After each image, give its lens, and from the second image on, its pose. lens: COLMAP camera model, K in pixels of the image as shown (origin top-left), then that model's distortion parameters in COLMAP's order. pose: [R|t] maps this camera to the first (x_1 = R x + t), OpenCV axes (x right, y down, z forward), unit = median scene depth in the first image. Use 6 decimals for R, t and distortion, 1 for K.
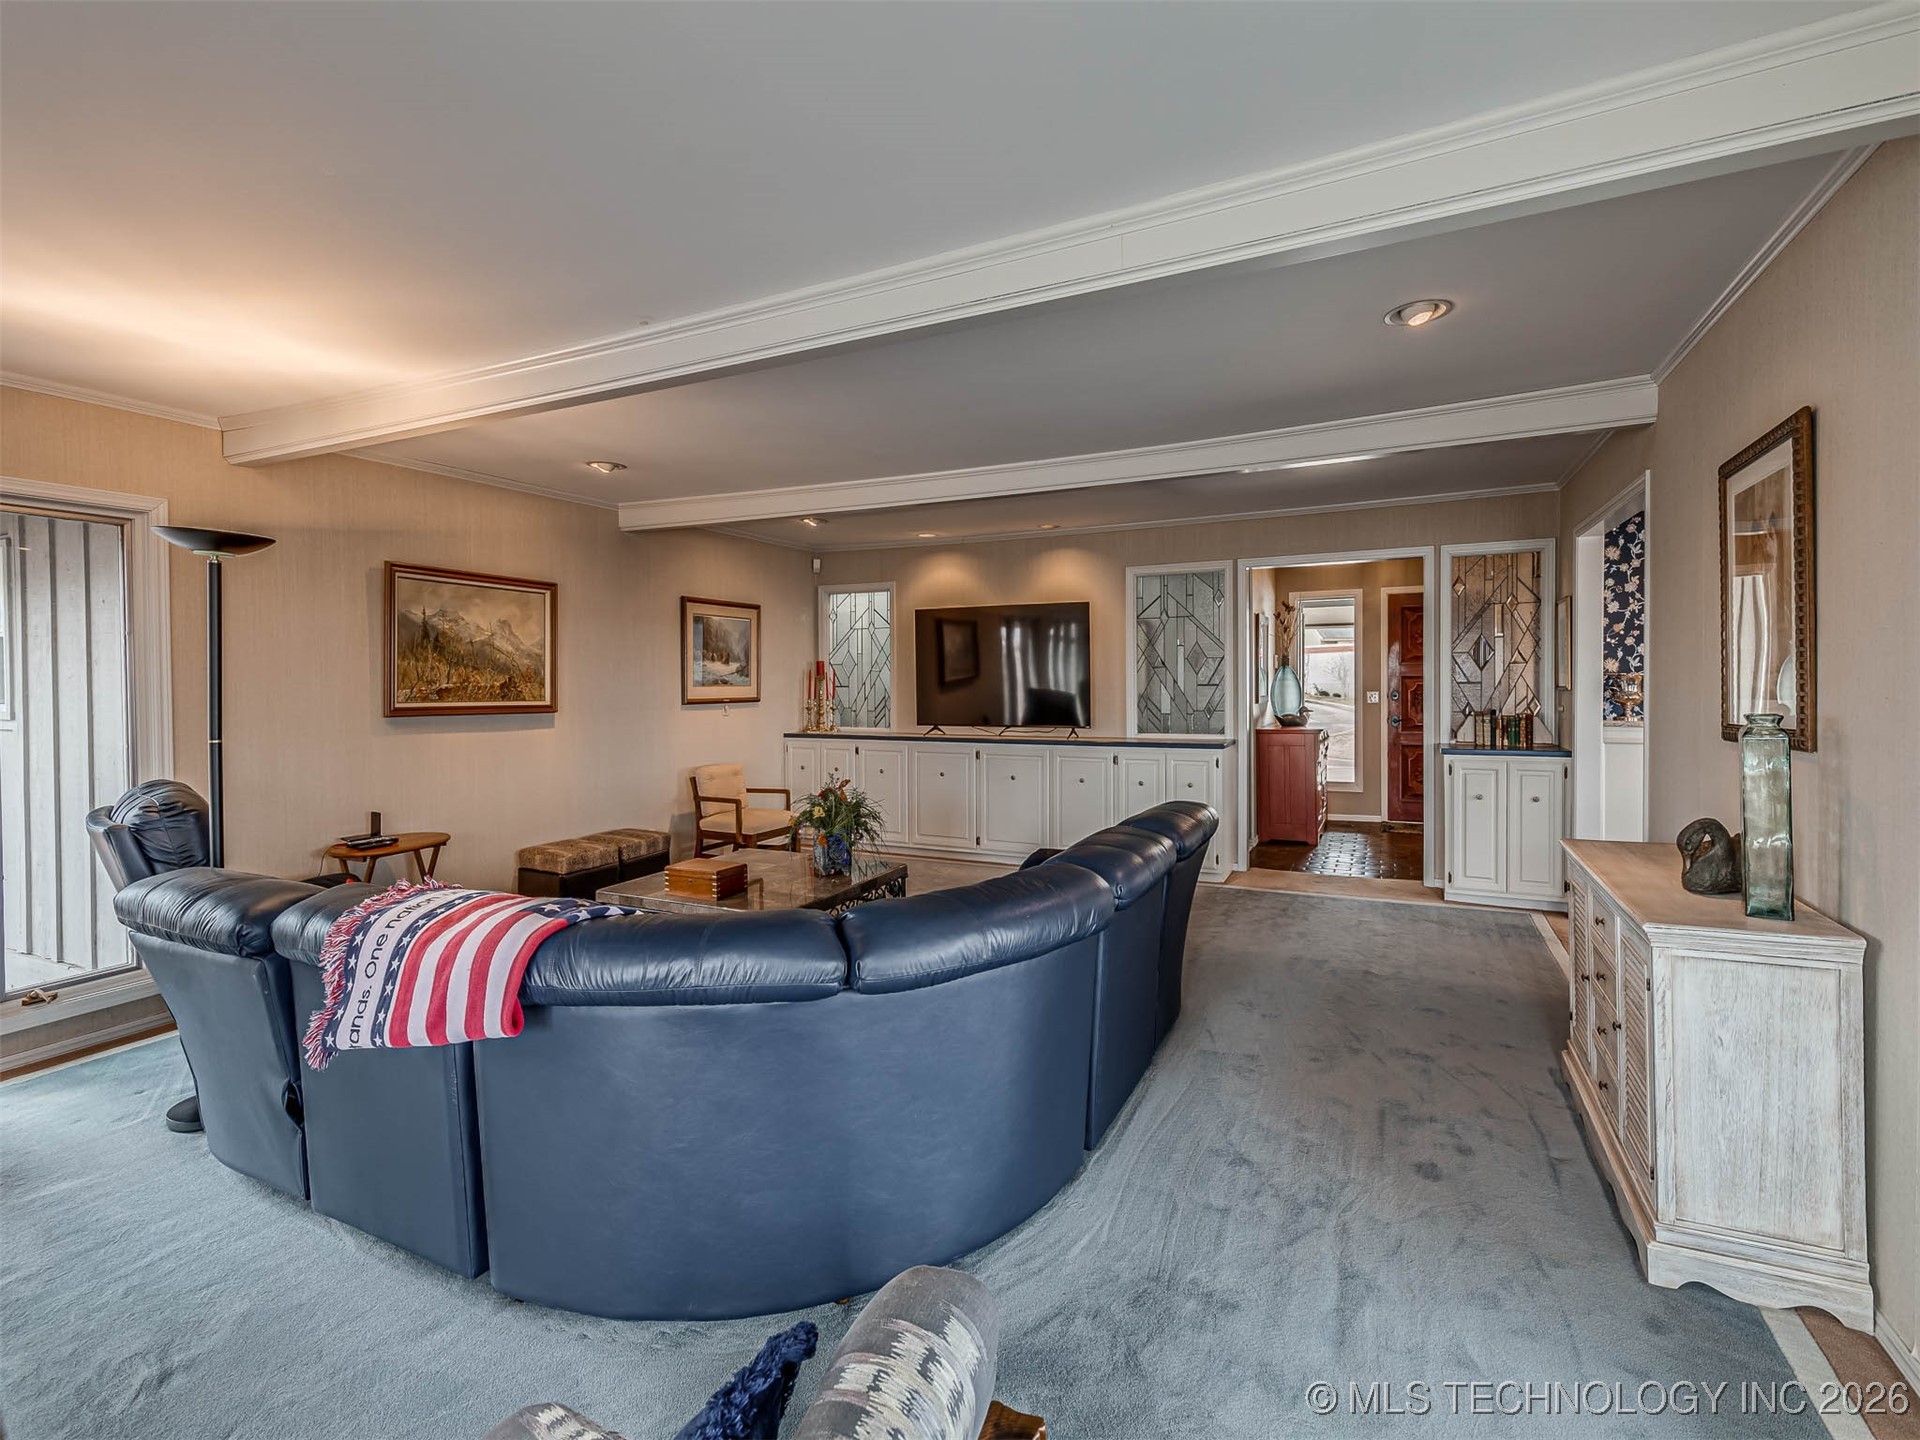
lens RADIAL K [[918.1, 0, 970.1], [0, 918.1, 683.7], [0, 0, 1]] dist [0.000815, 0.000464]
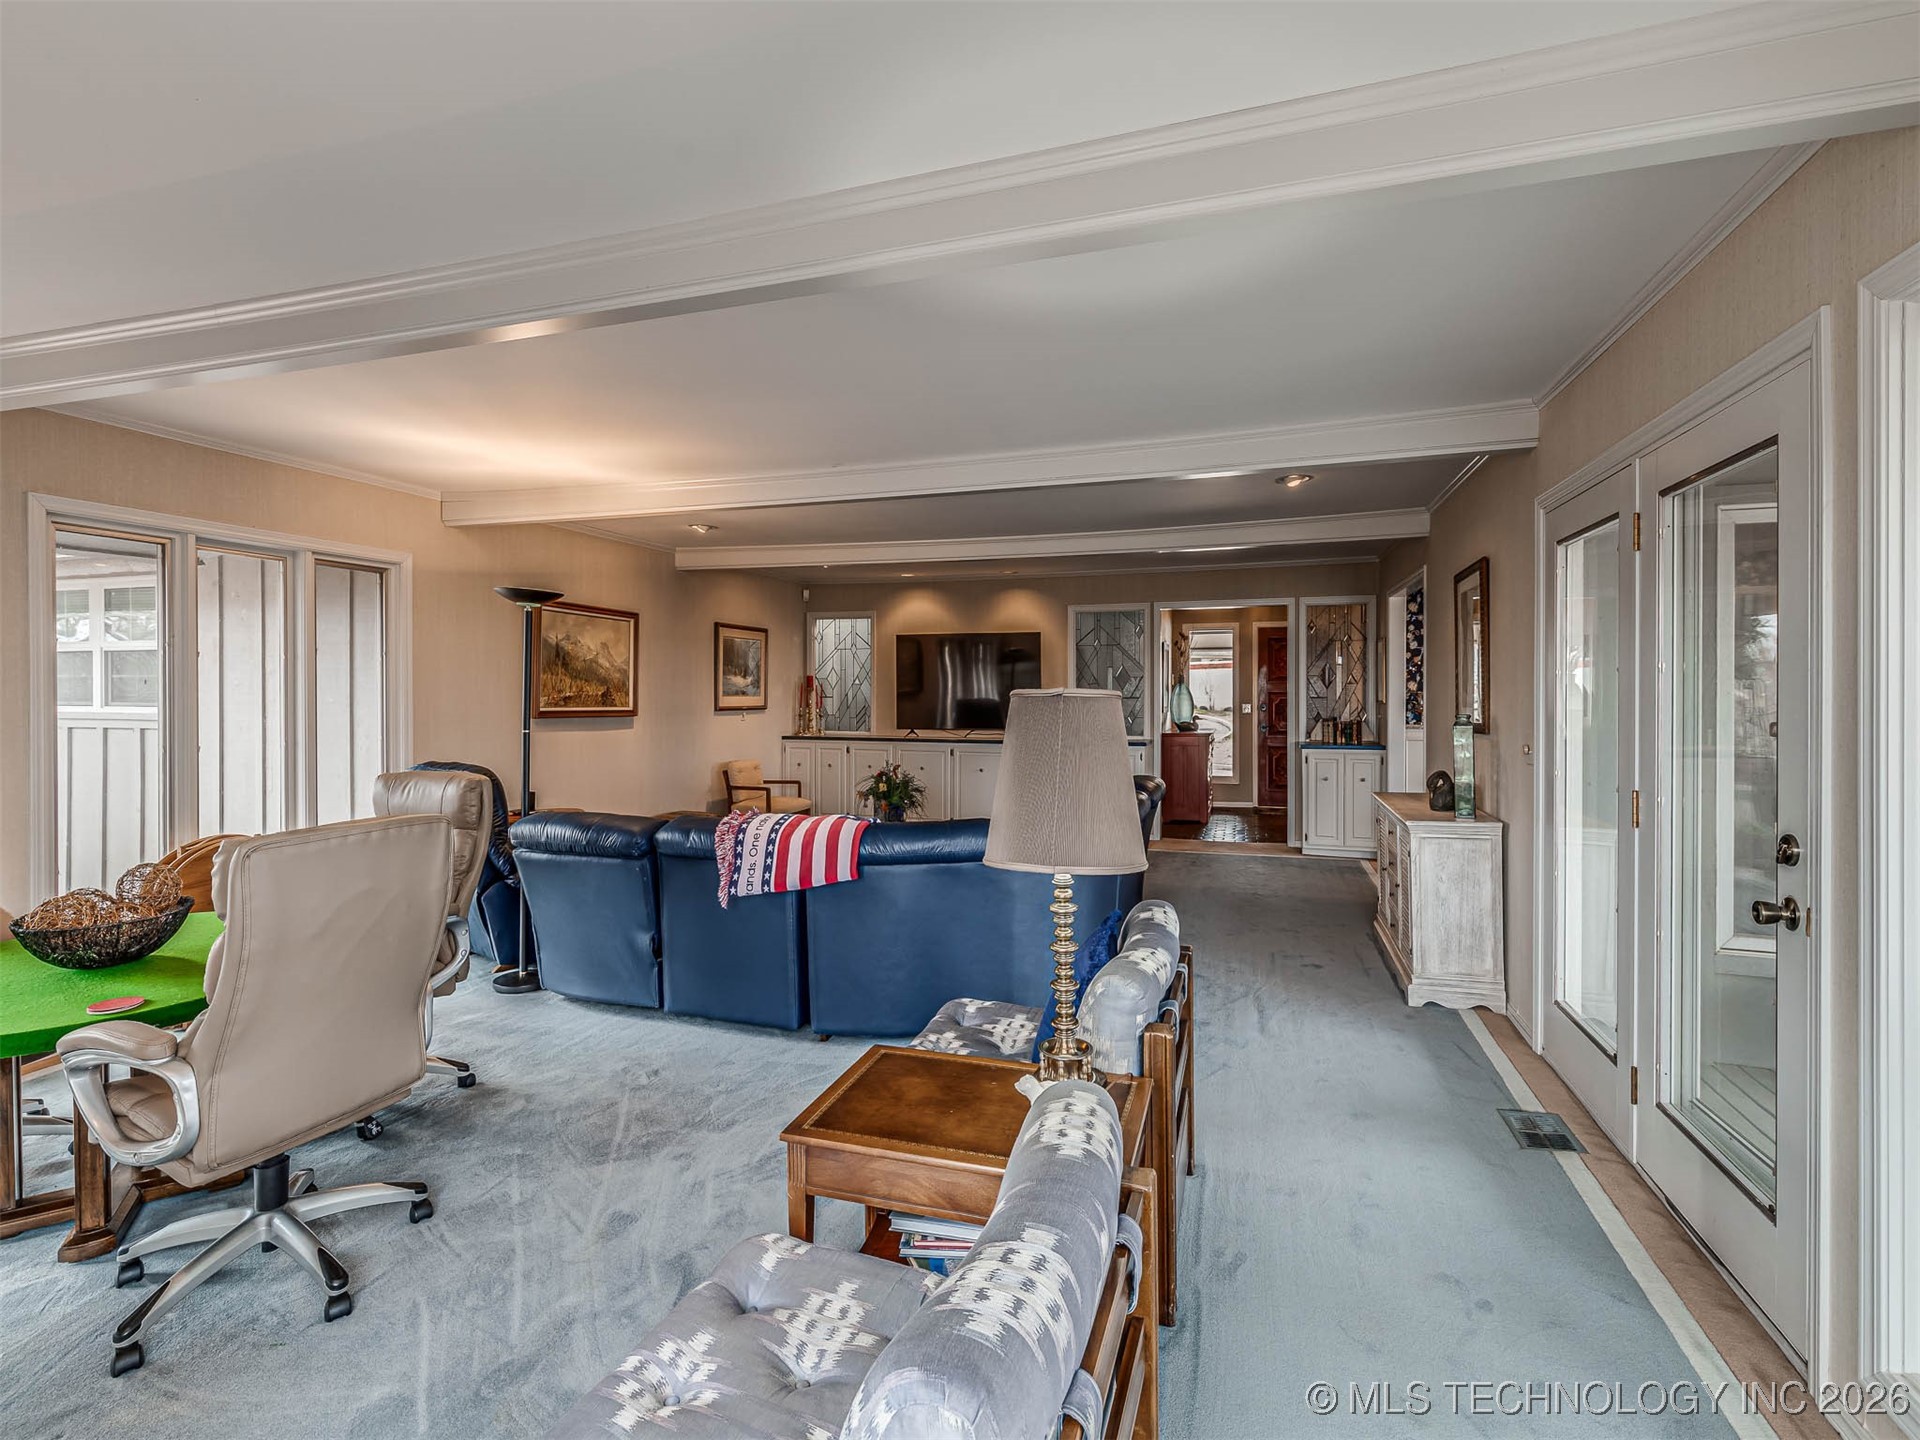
lens RADIAL K [[875.8, 0, 995.0], [0, 875.8, 677.3], [0, 0, 1]] dist [0.001736, -0.000151]
pose [[0.989216, 0.010355, 0.146096, -0.140219], [-0.007275, 0.999740, -0.021604, 0.000601], [-0.146282, 0.020309, 0.989034, -0.248605]]
